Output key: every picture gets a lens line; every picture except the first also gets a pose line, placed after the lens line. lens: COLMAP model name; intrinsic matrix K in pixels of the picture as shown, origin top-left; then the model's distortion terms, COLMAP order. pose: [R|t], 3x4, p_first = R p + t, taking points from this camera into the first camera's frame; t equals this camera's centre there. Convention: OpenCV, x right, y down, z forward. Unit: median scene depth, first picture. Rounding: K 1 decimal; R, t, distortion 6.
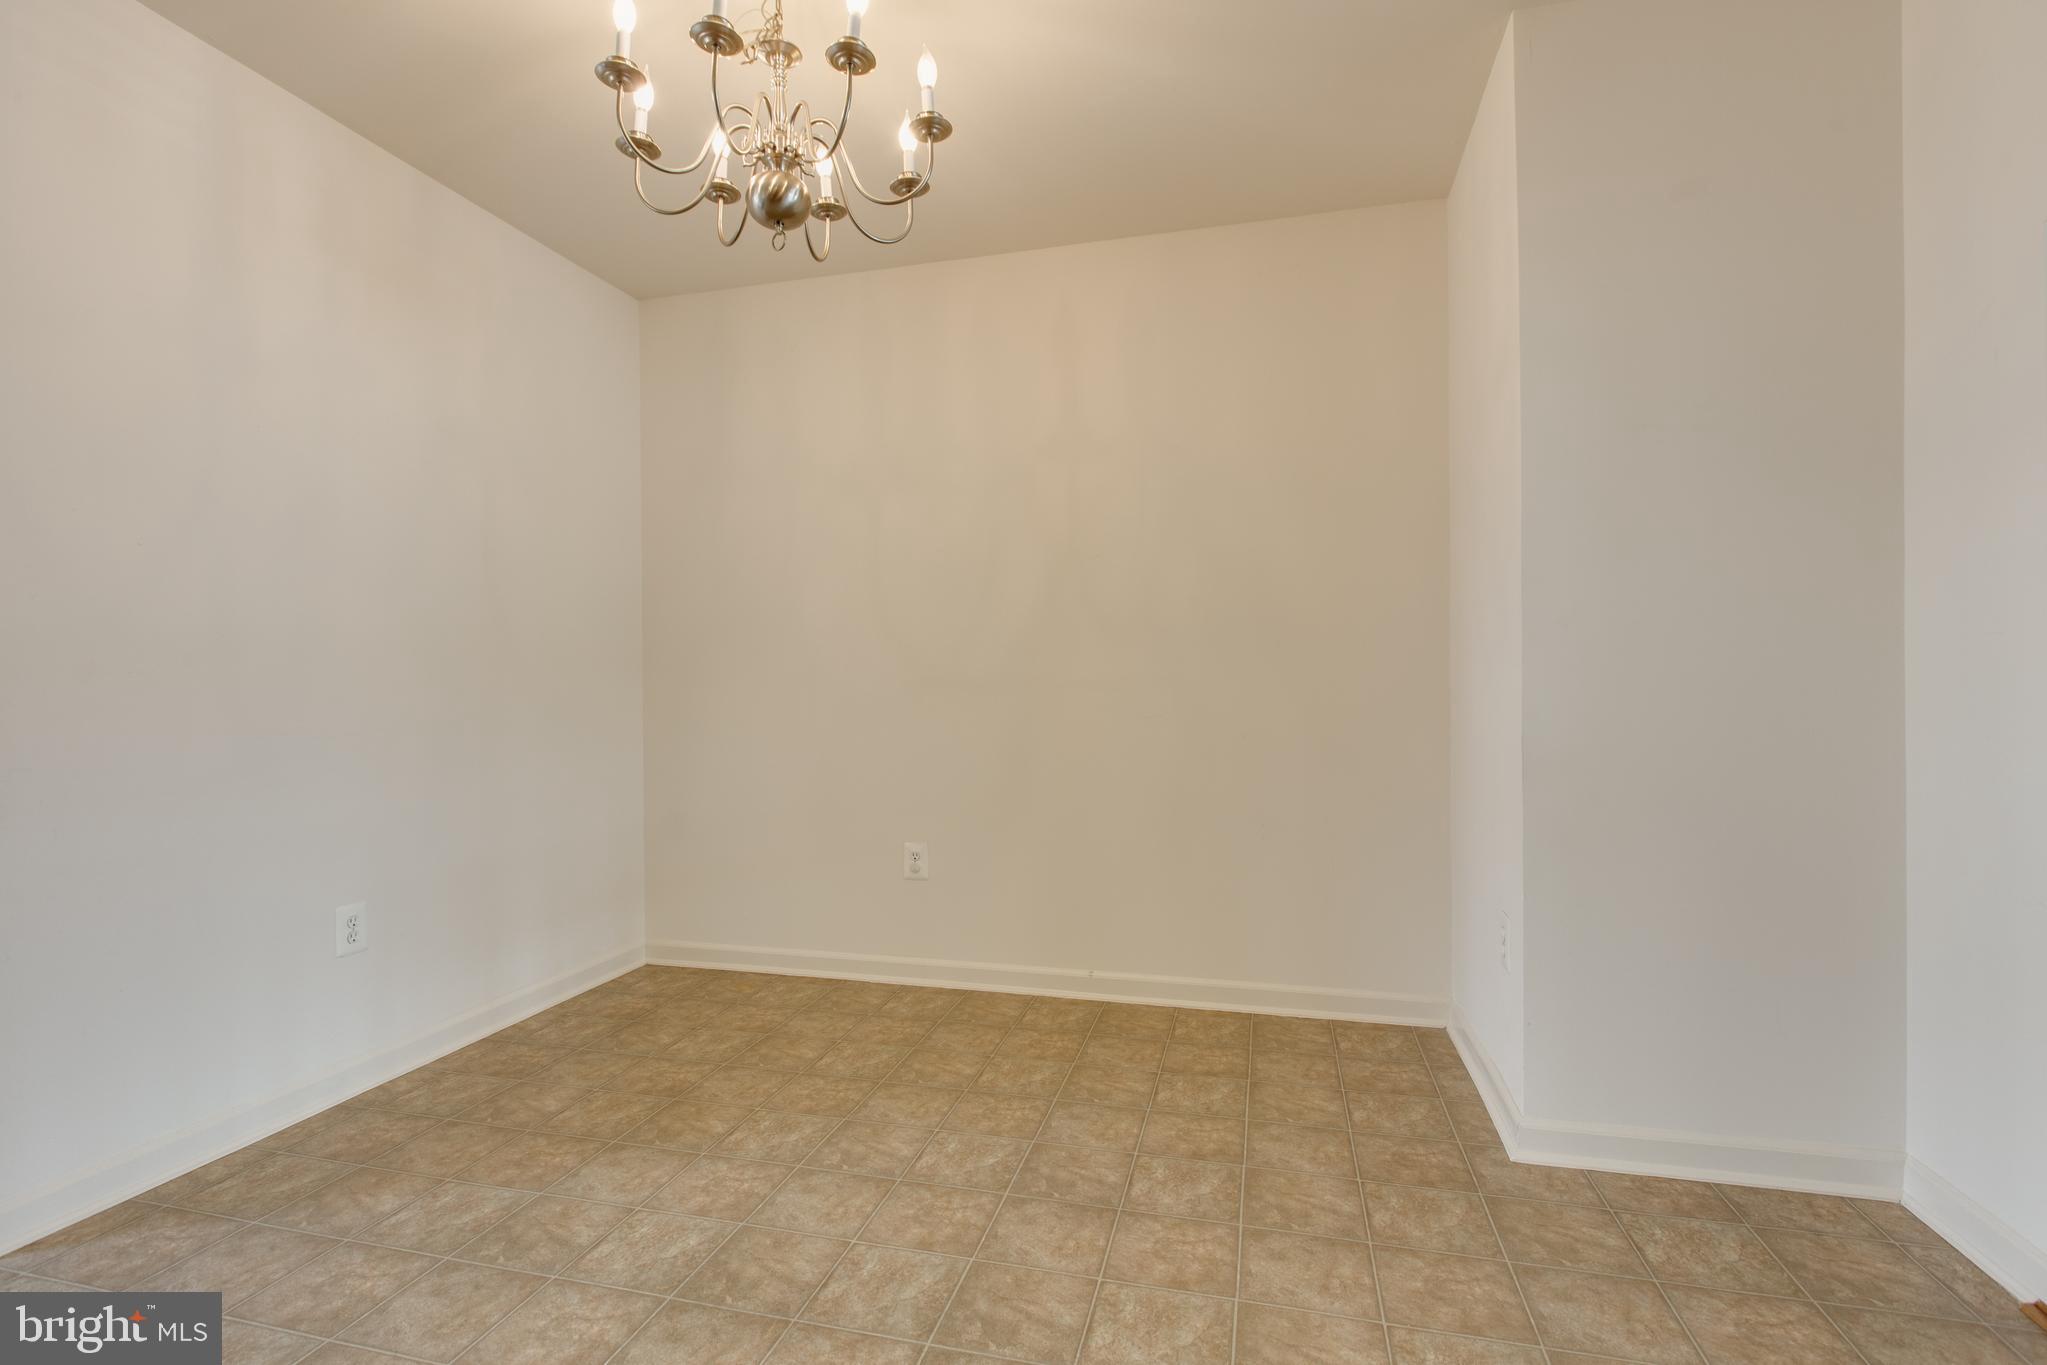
lens RADIAL K [[949.4, 0, 1023.5], [0, 949.4, 682.5], [0, 0, 1]] dist [0.001381, -0.000461]
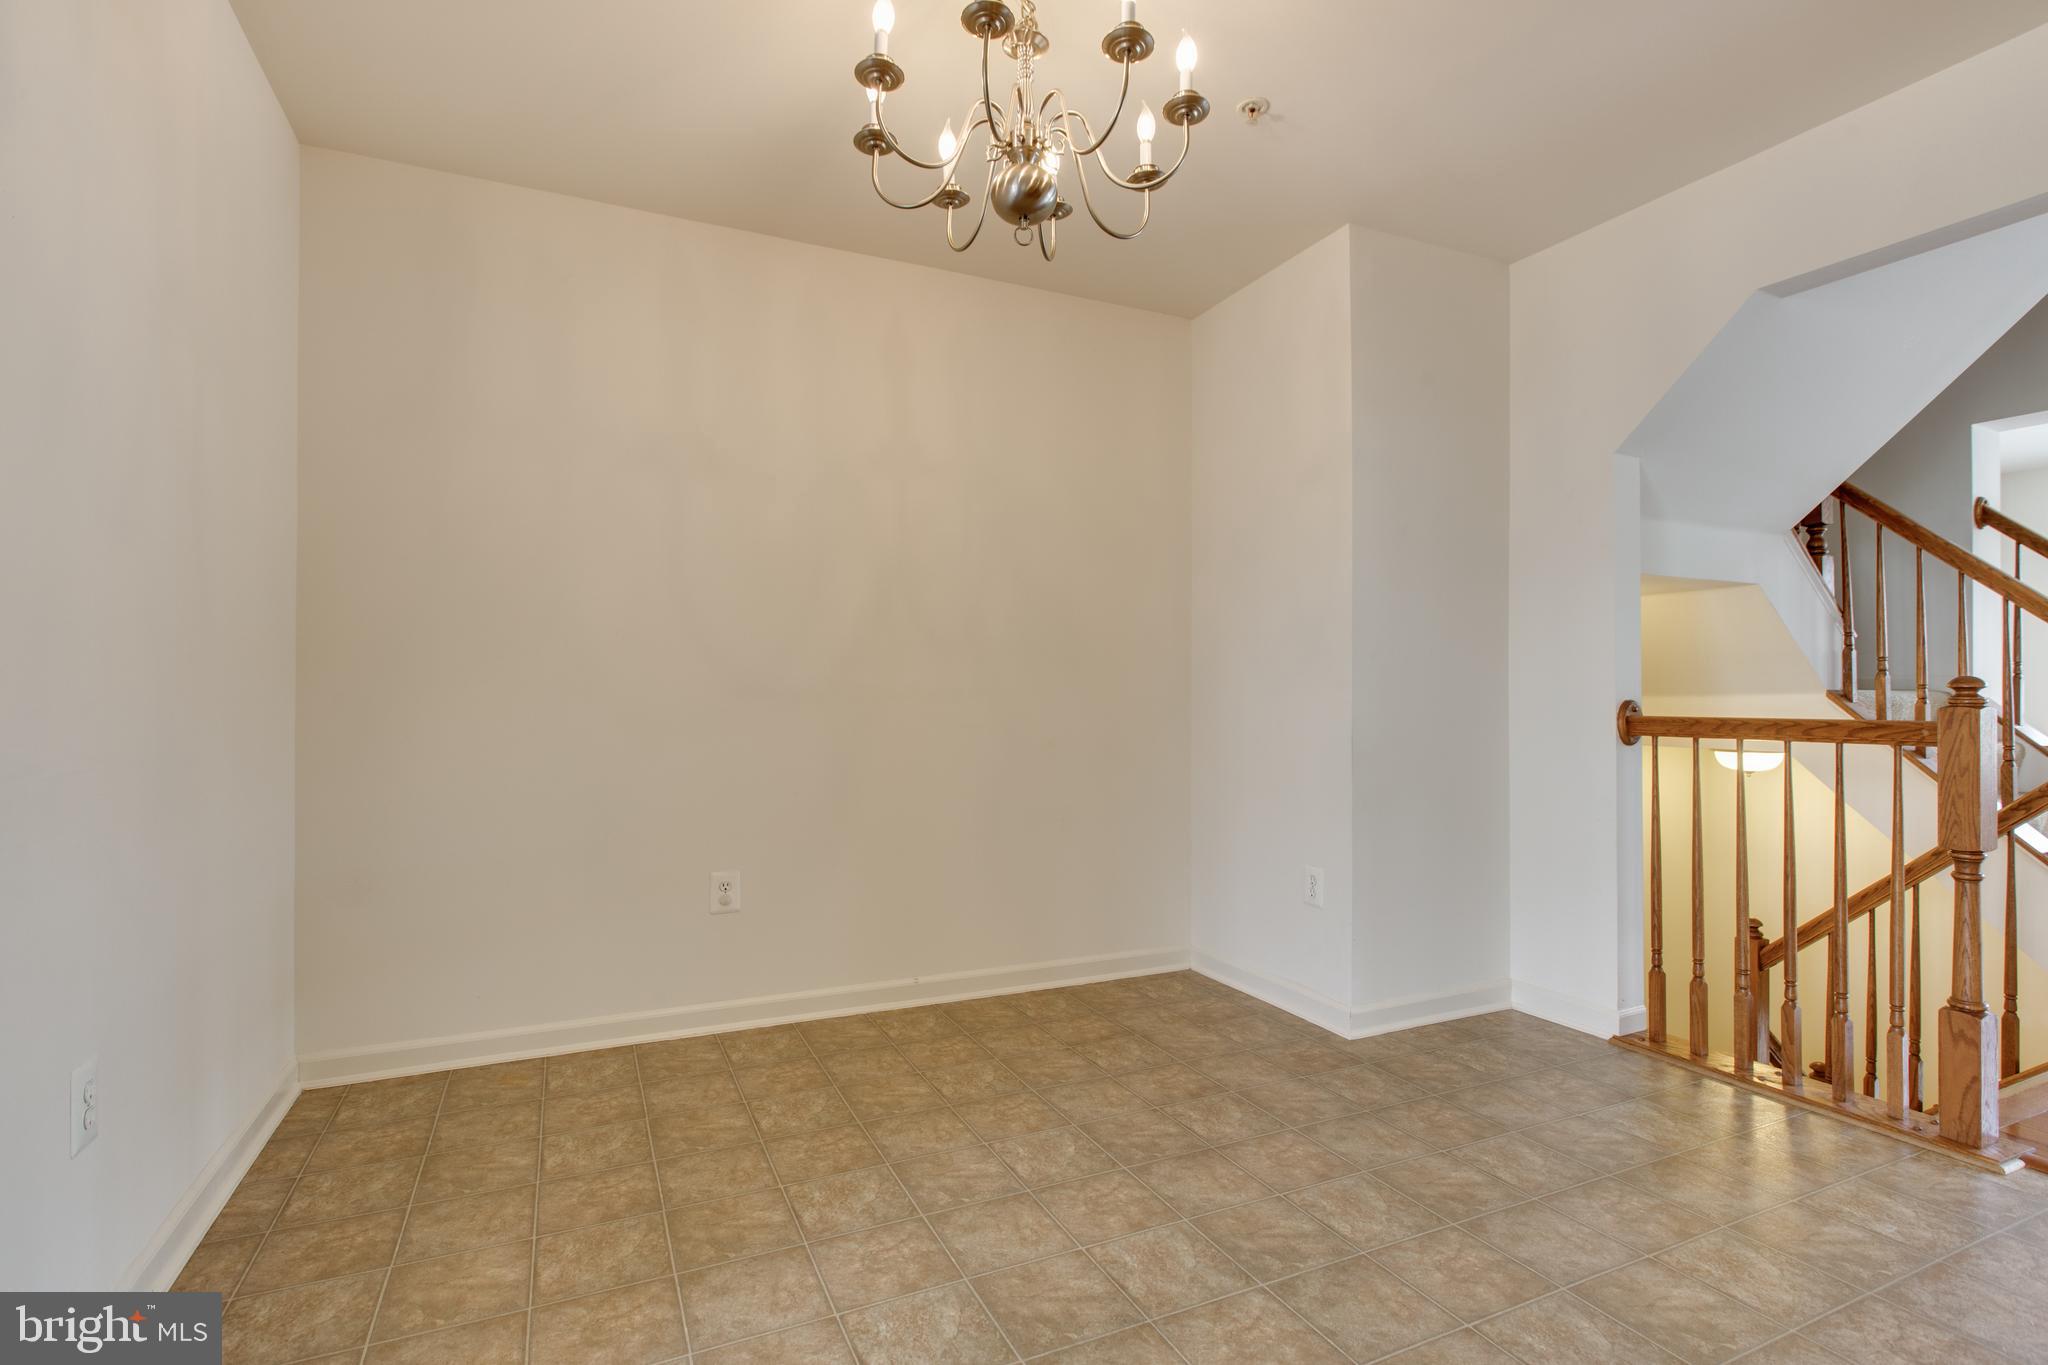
lens RADIAL K [[975.9, 0, 1027.1], [0, 975.9, 644.5], [0, 0, 1]] dist [0.001424, -0.000548]
pose [[0.769633, 0.038654, 0.637316, -0.410581], [-0.011892, 0.998860, -0.046222, 0.002837], [-0.638376, 0.027995, 0.769215, 0.107334]]
